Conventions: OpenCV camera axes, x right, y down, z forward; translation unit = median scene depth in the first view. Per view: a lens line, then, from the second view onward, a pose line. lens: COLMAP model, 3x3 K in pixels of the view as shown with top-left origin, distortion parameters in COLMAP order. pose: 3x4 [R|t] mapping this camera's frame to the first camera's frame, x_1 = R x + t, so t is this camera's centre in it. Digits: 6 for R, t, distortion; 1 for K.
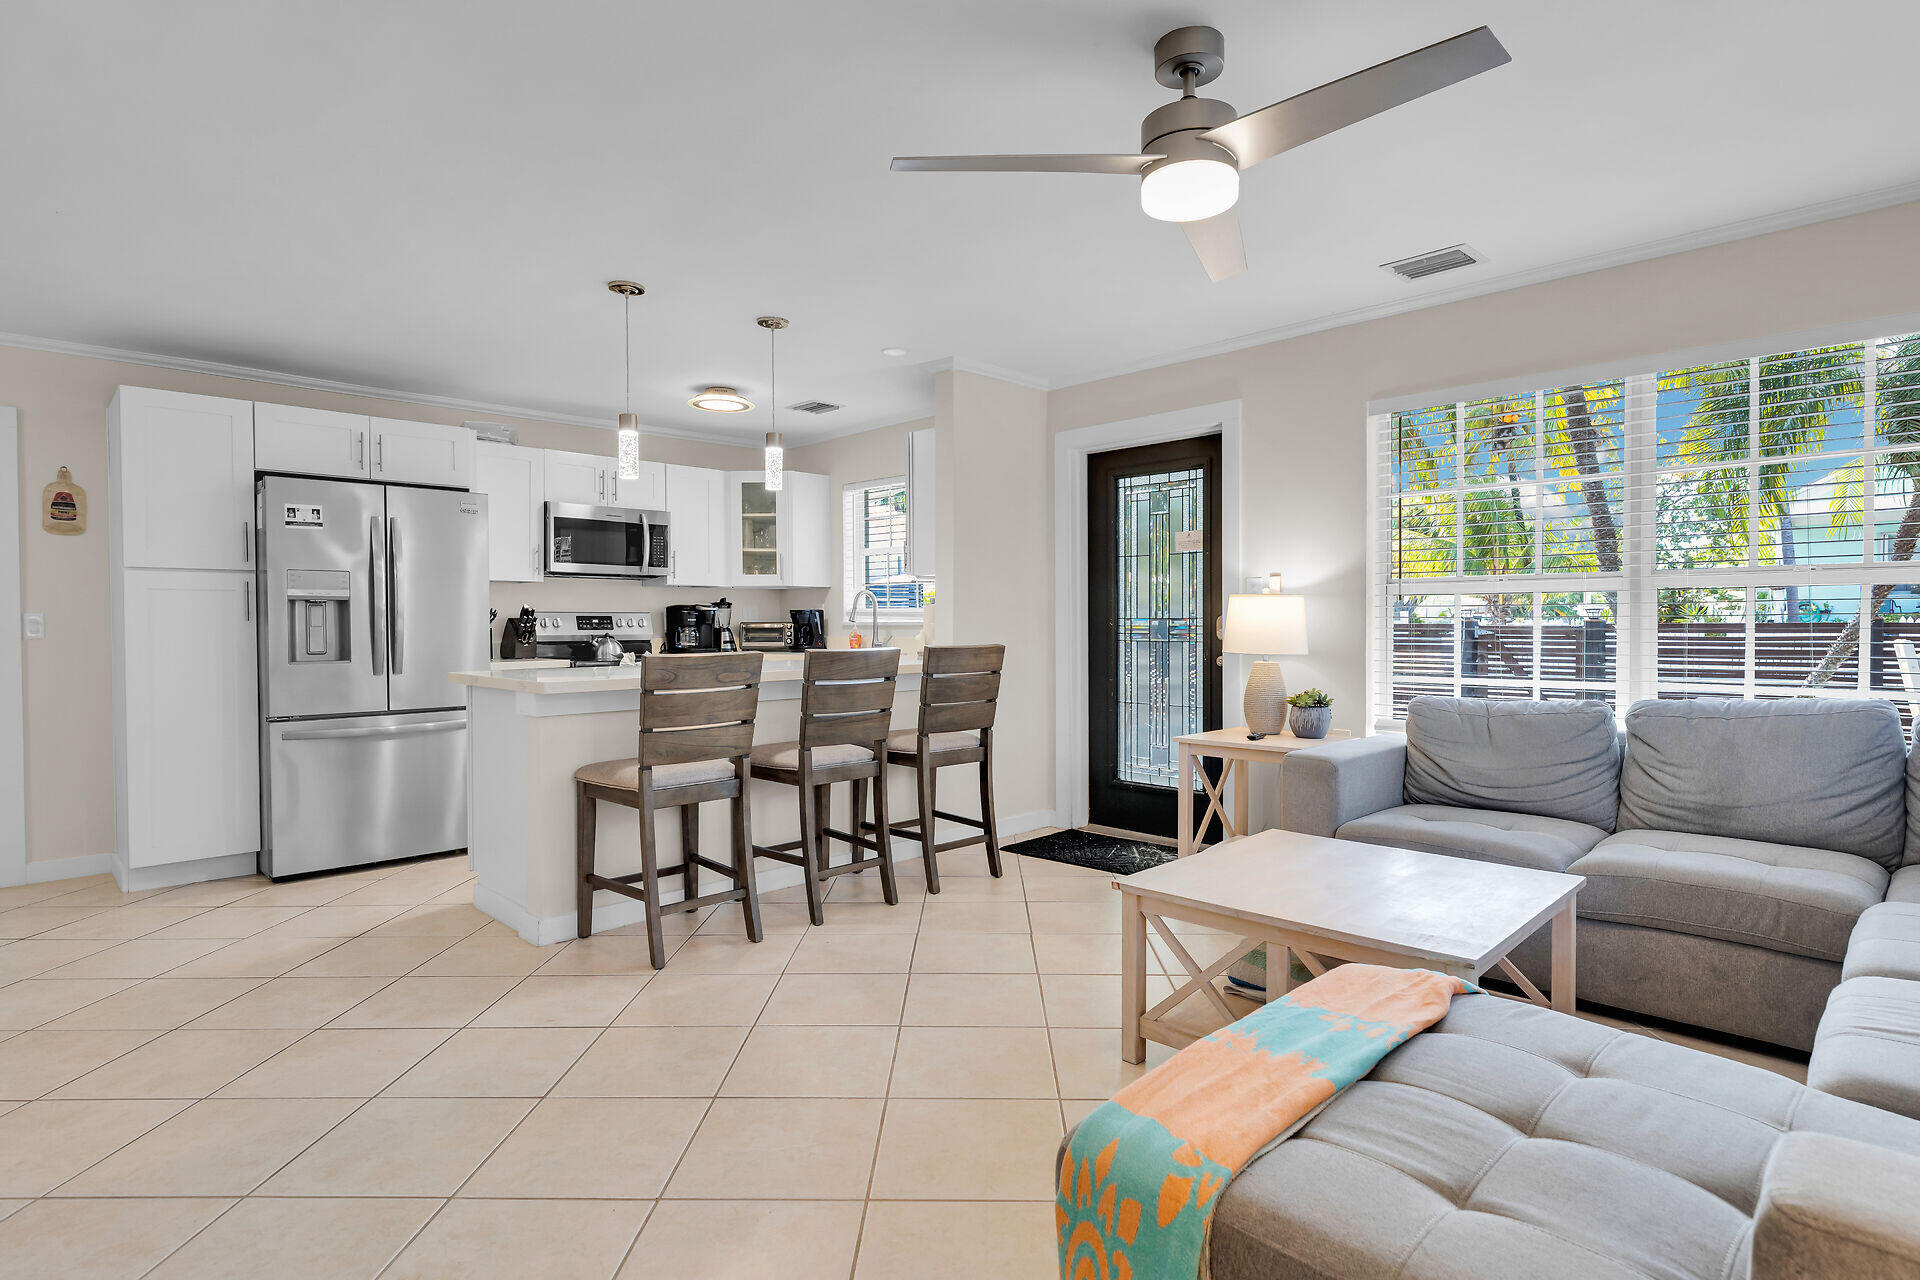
lens RADIAL K [[979.1, 0, 954.2], [0, 979.1, 651.3], [0, 0, 1]] dist [0.003095, -0.002244]
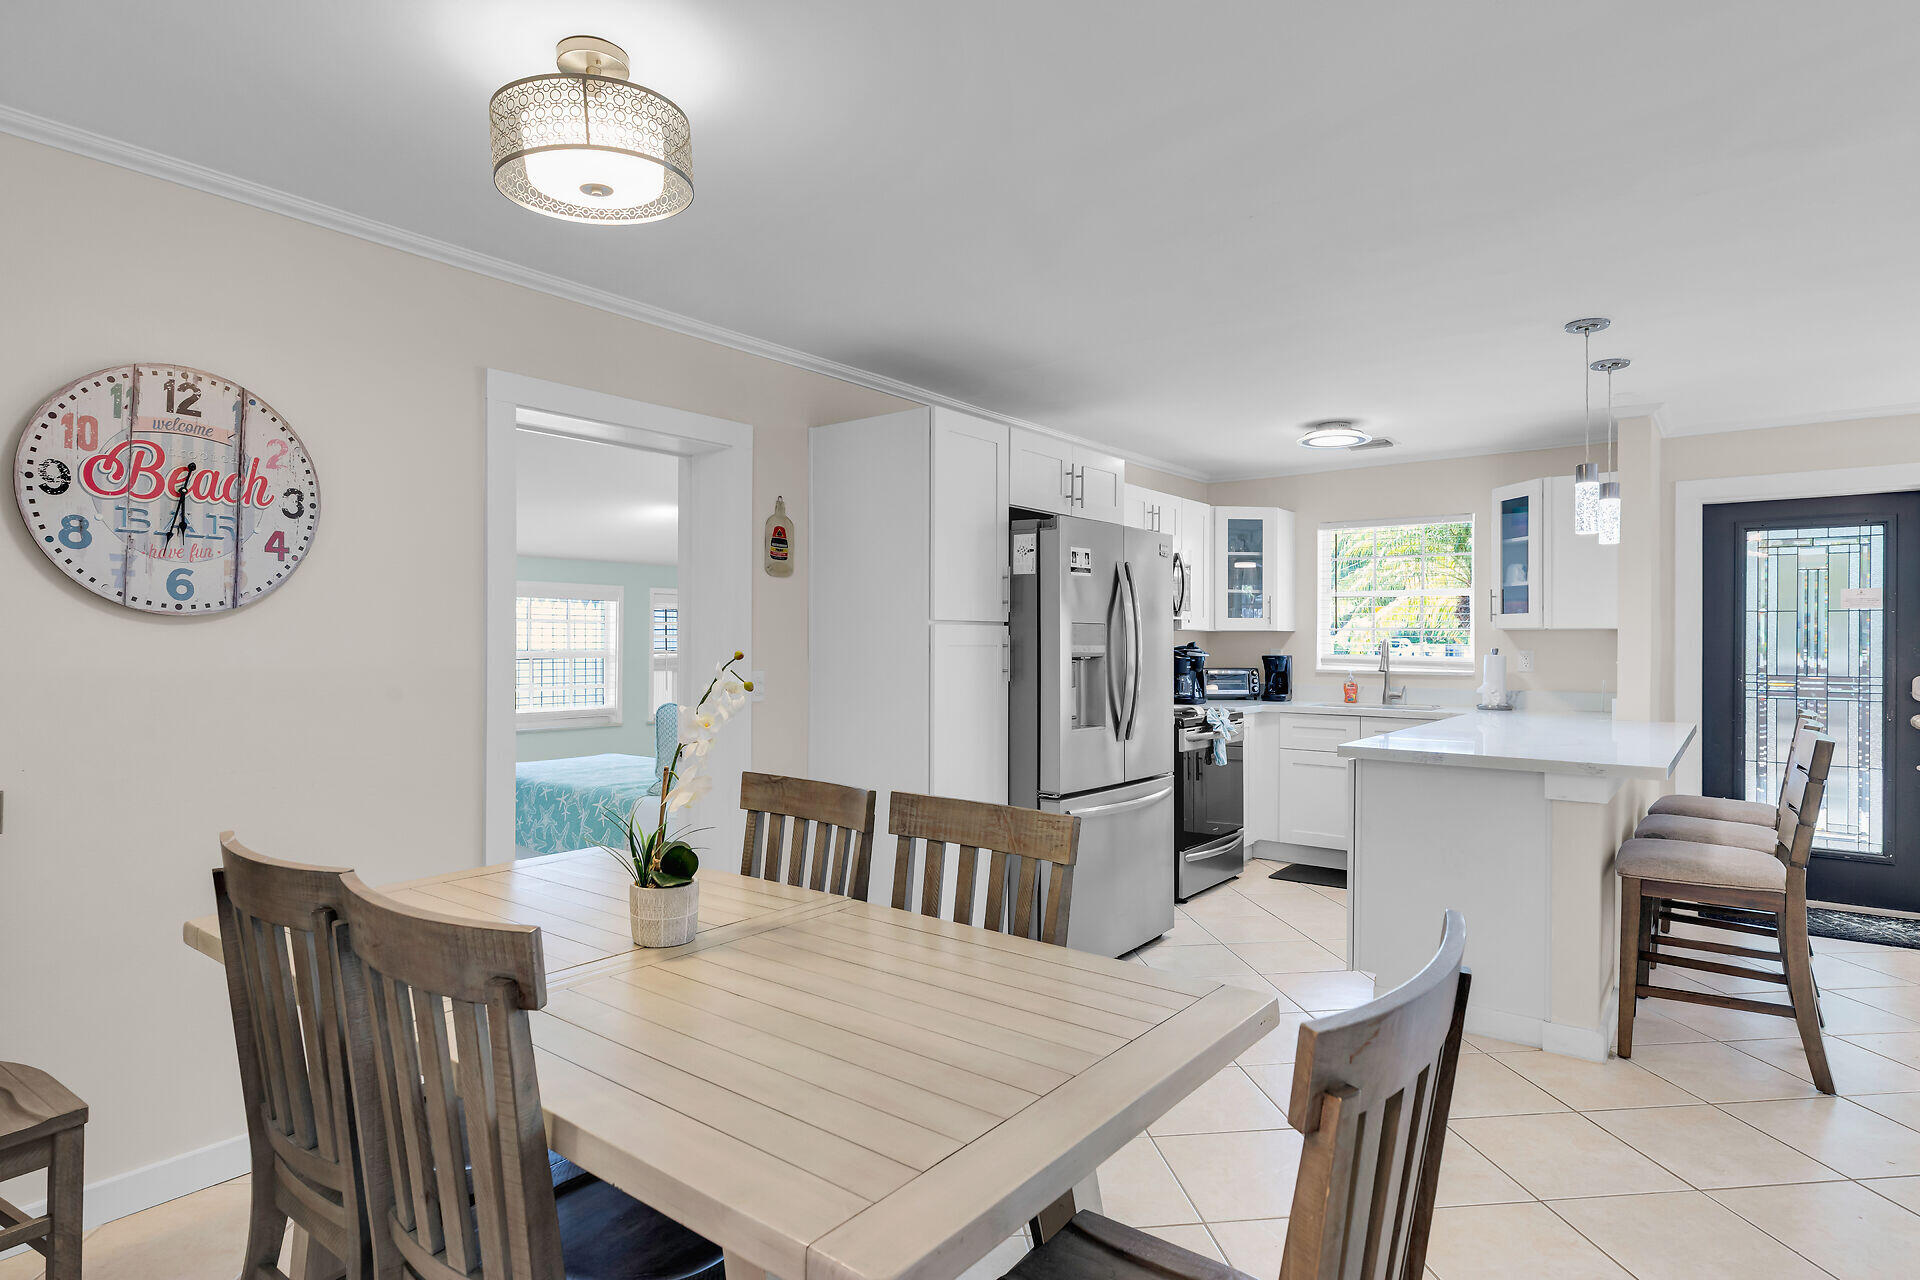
lens RADIAL K [[1036.1, 0, 965.4], [0, 1036.1, 632.1], [0, 0, 1]] dist [-0.006887, -0.000648]
pose [[0.992533, 0.010281, 0.121540, -0.776778], [-0.005556, 0.999218, -0.039154, -0.034266], [-0.121847, 0.038187, 0.991814, 0.092975]]
